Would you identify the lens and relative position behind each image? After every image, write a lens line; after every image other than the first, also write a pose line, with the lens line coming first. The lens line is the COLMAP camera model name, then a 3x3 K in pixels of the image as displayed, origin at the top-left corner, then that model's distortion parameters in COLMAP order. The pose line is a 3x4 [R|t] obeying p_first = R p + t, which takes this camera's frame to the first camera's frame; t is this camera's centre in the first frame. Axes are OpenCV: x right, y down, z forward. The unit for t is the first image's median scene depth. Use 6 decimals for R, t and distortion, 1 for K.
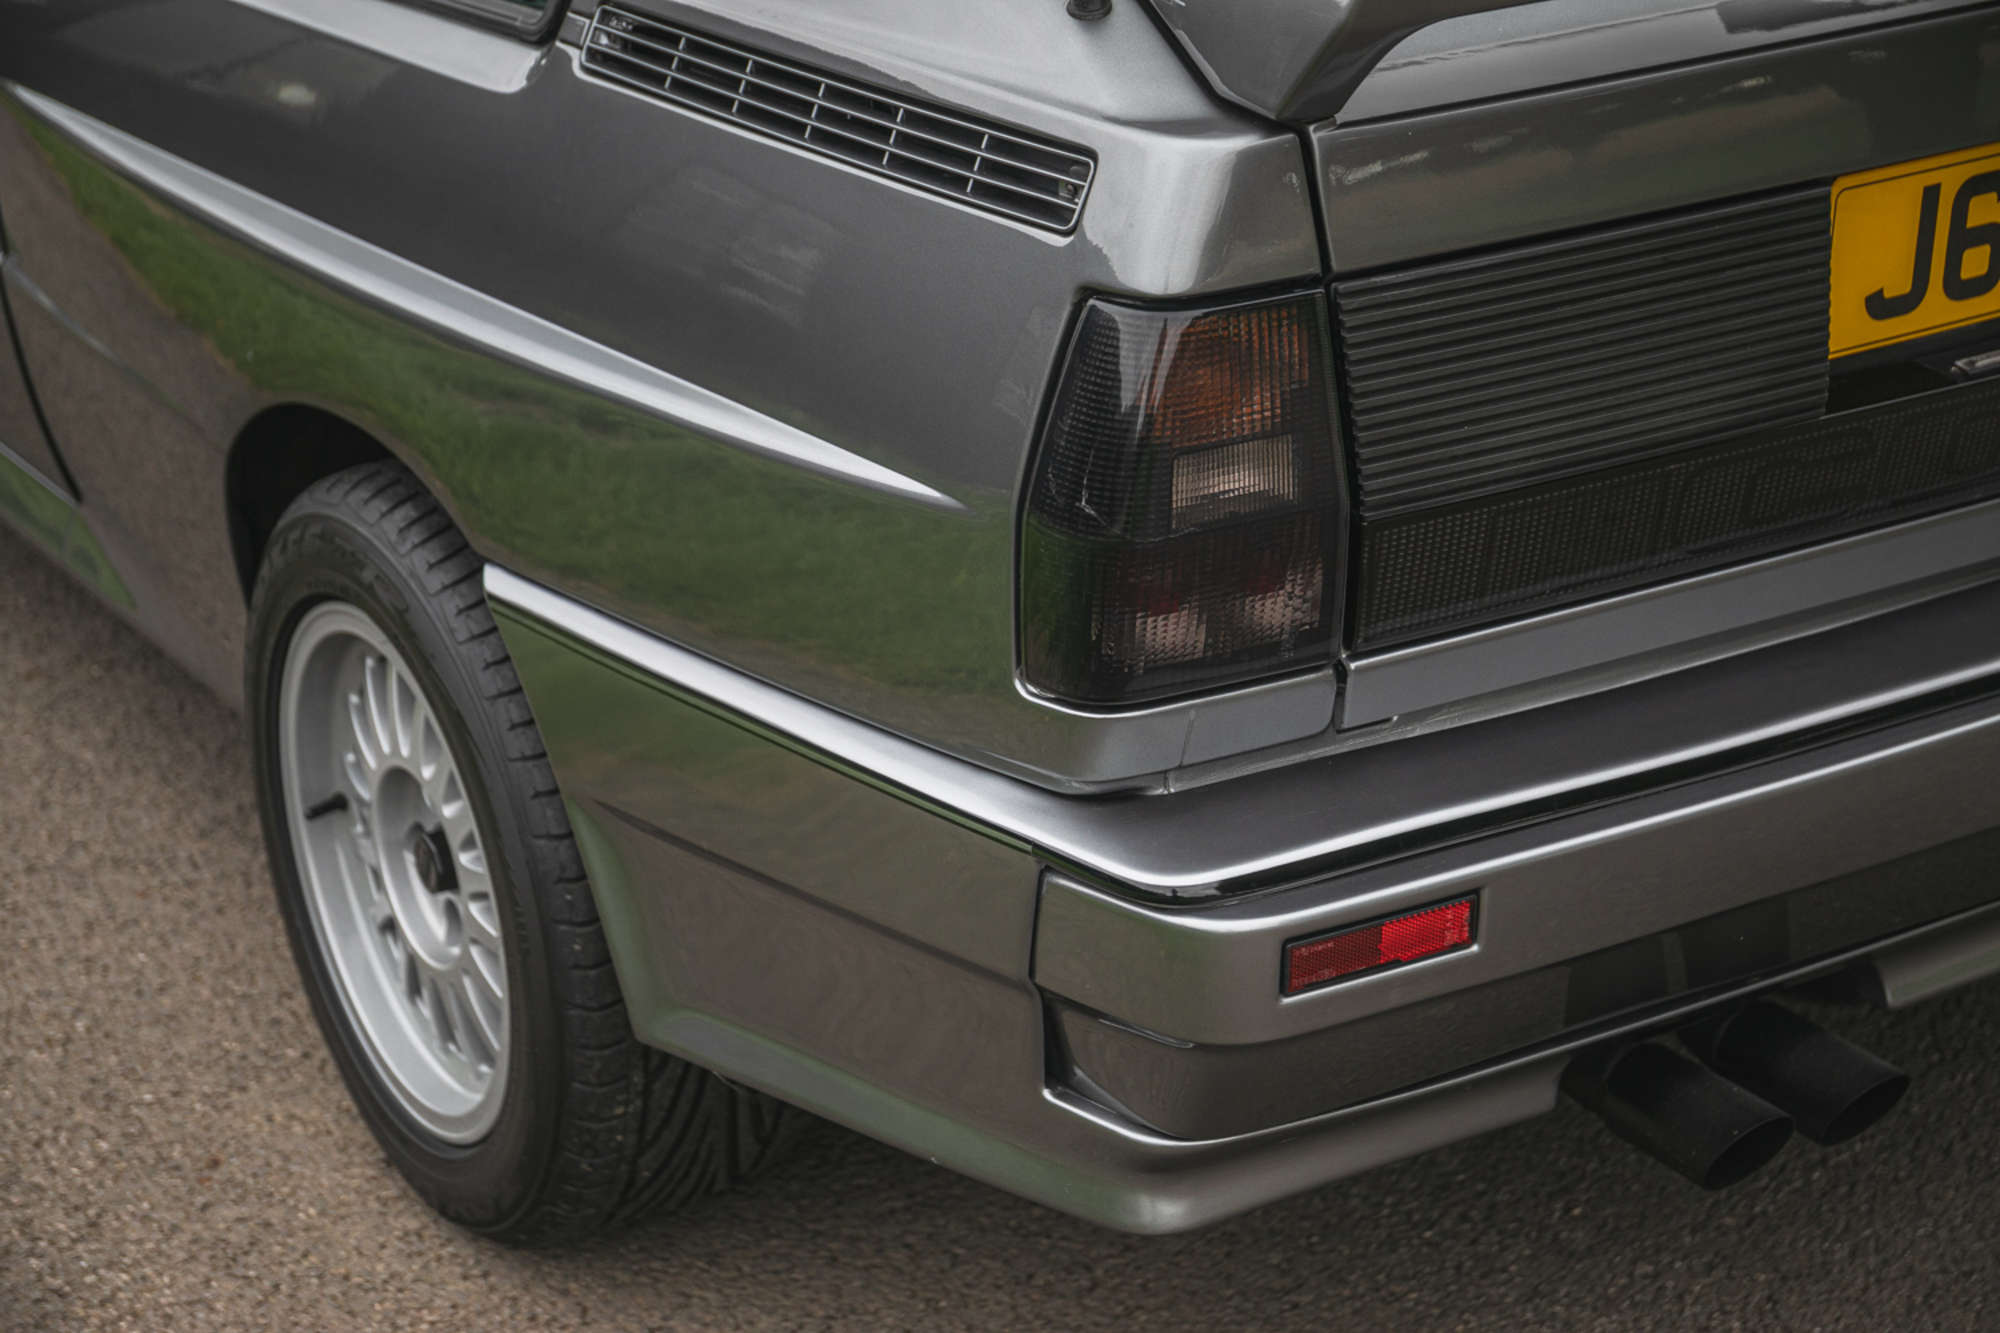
lens RADIAL K [[3619.4, 0, 1000.0], [0, 3619.4, 666.5], [0, 0, 1]] dist [0.105624, 0.038575]
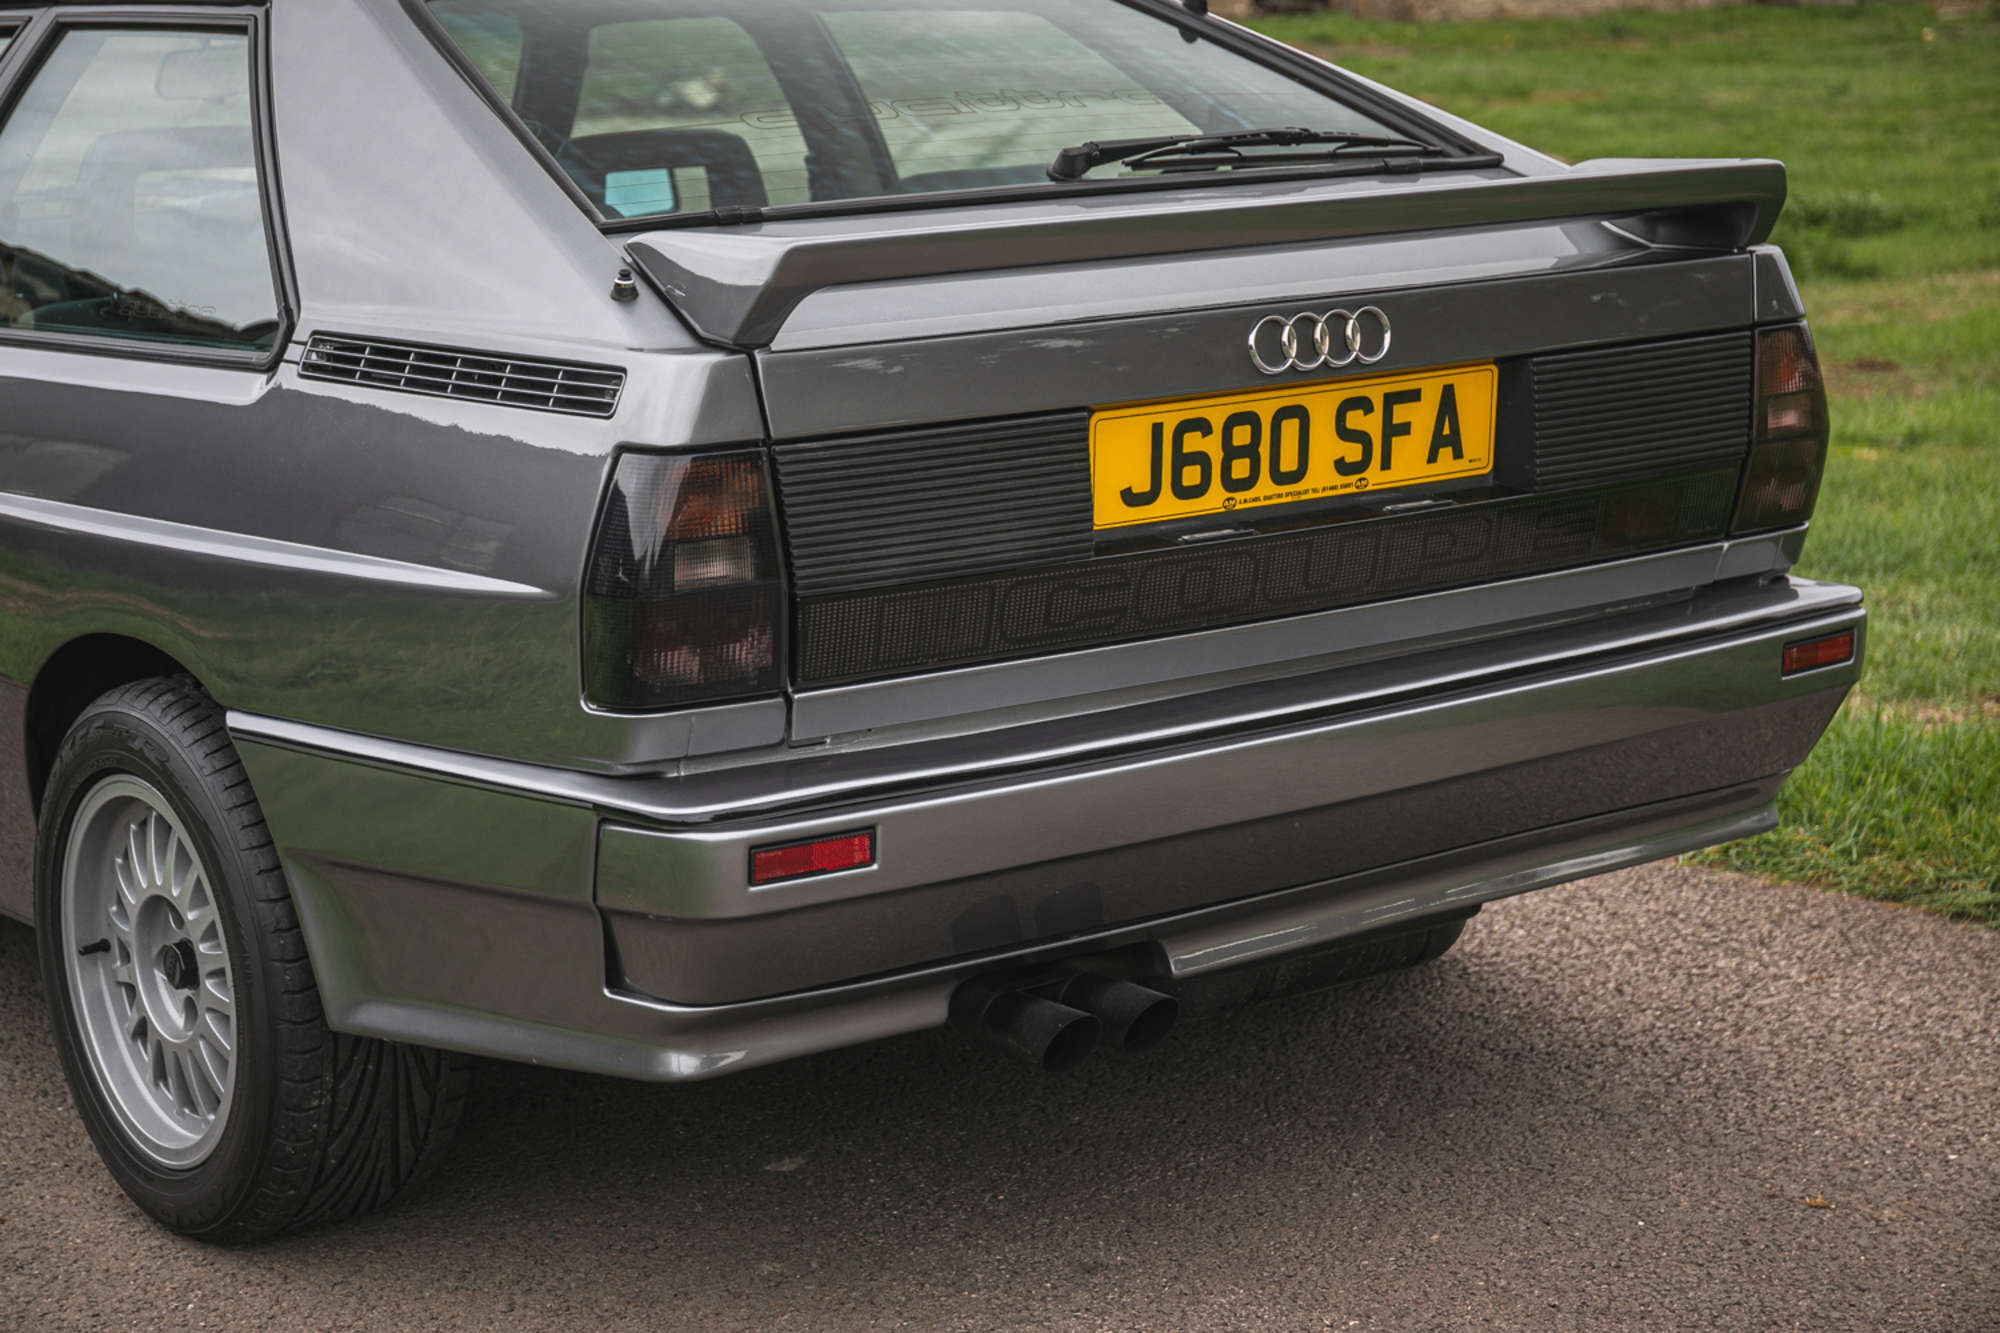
lens RADIAL K [[3619.4, 0, 1000.0], [0, 3619.4, 666.5], [0, 0, 1]] dist [0.105624, 0.038575]
pose [[0.995365, -0.009675, 0.095681, 0.027480], [0.027469, 0.982078, -0.186461, 0.227764], [-0.092162, 0.188225, 0.977792, -0.451230]]
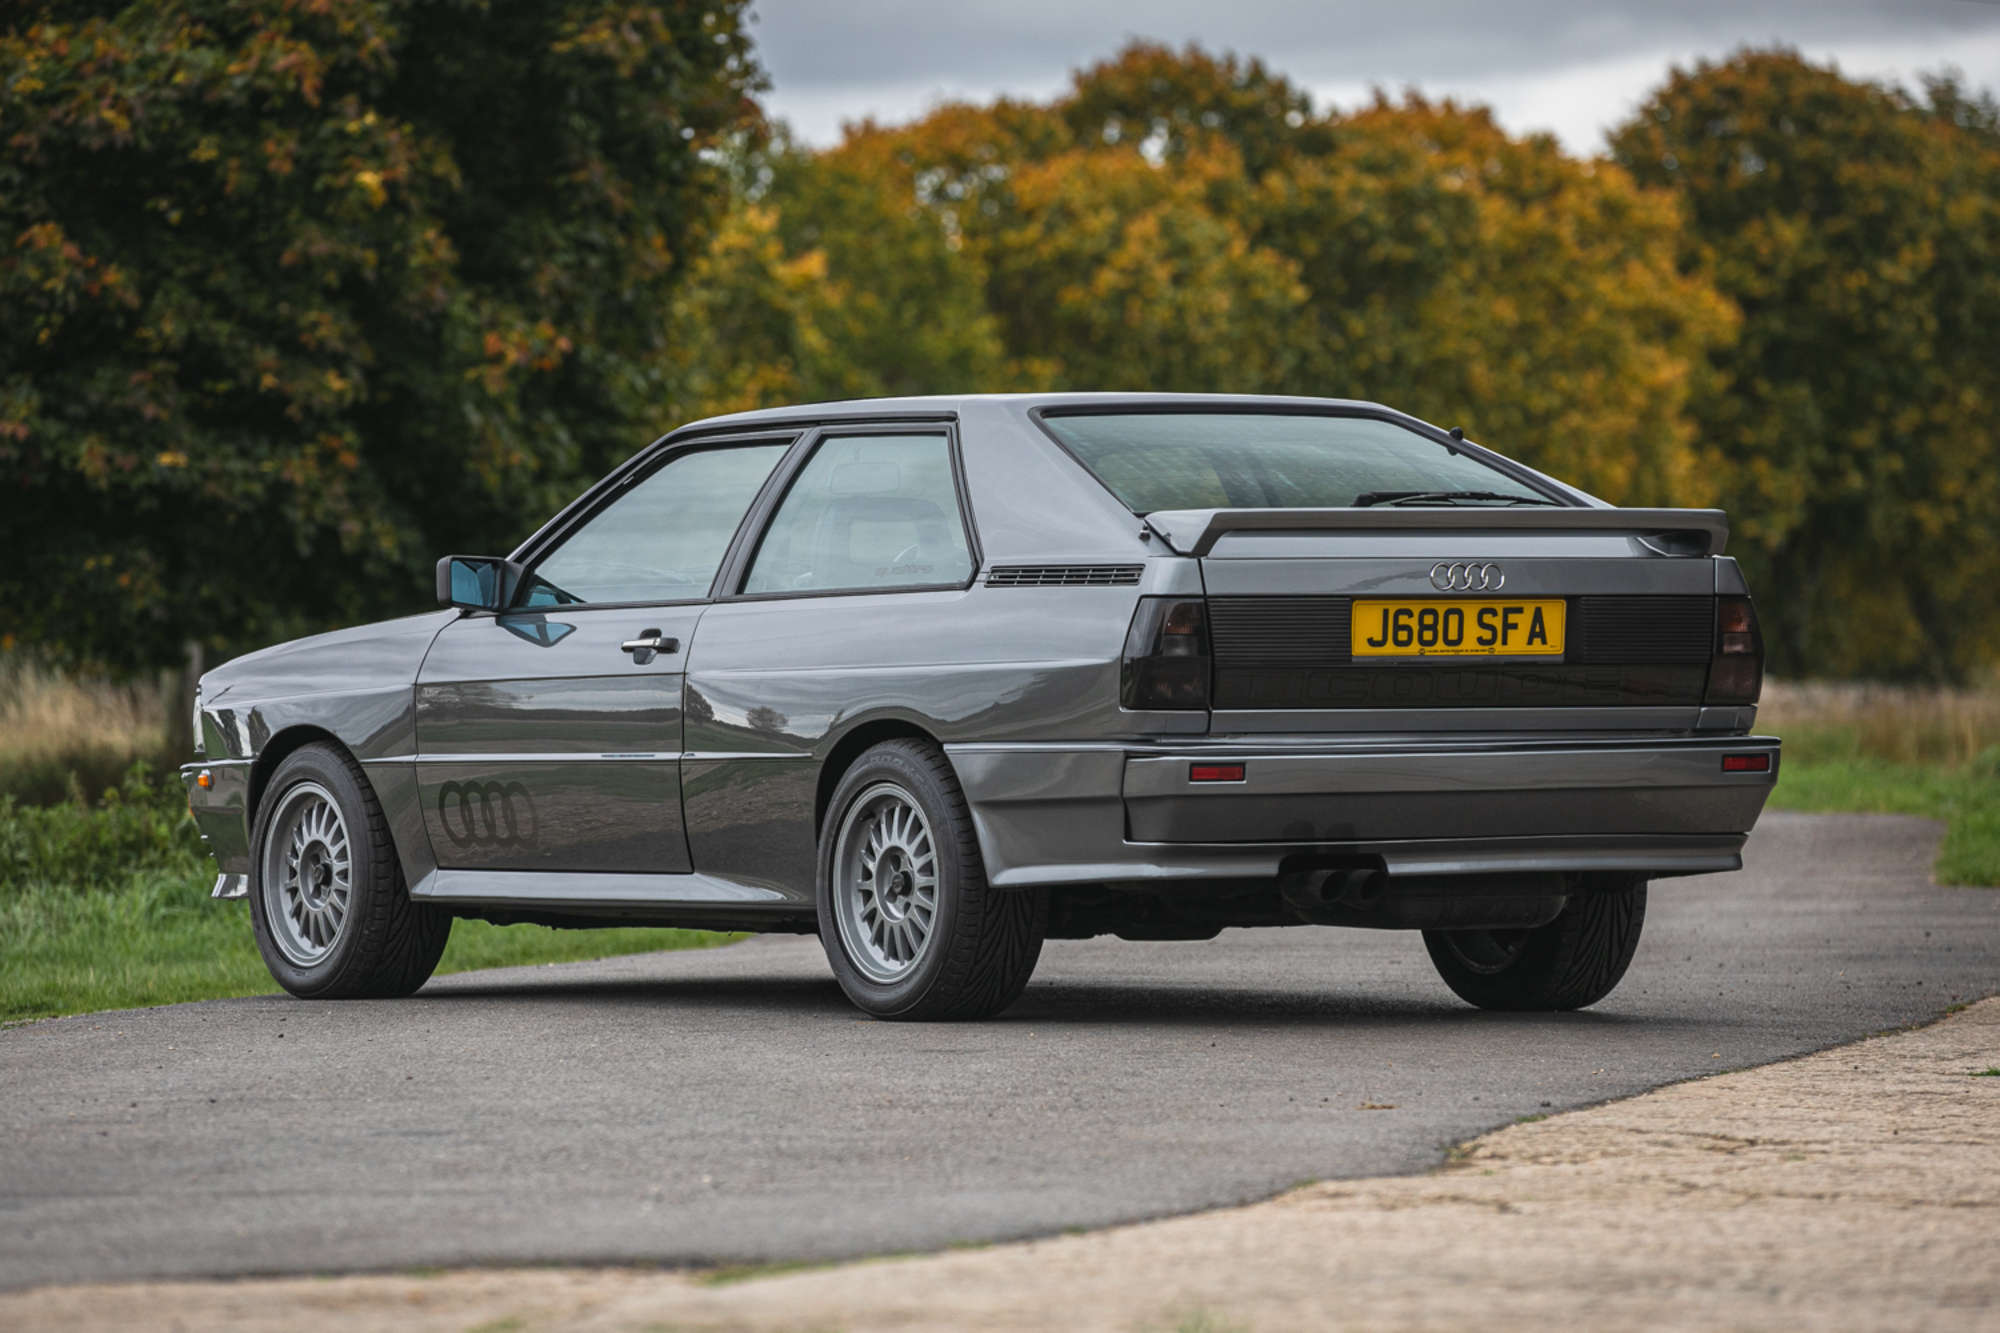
lens RADIAL K [[8773.7, 0, 1000.0], [0, 8773.7, 666.5], [0, 0, 1]] dist [0.099393, -4.800723]
pose [[0.999565, 0.029420, 0.002060, -0.107008], [-0.026707, 0.932592, -0.359943, 2.477656], [-0.012511, 0.359731, 0.932972, -5.710652]]
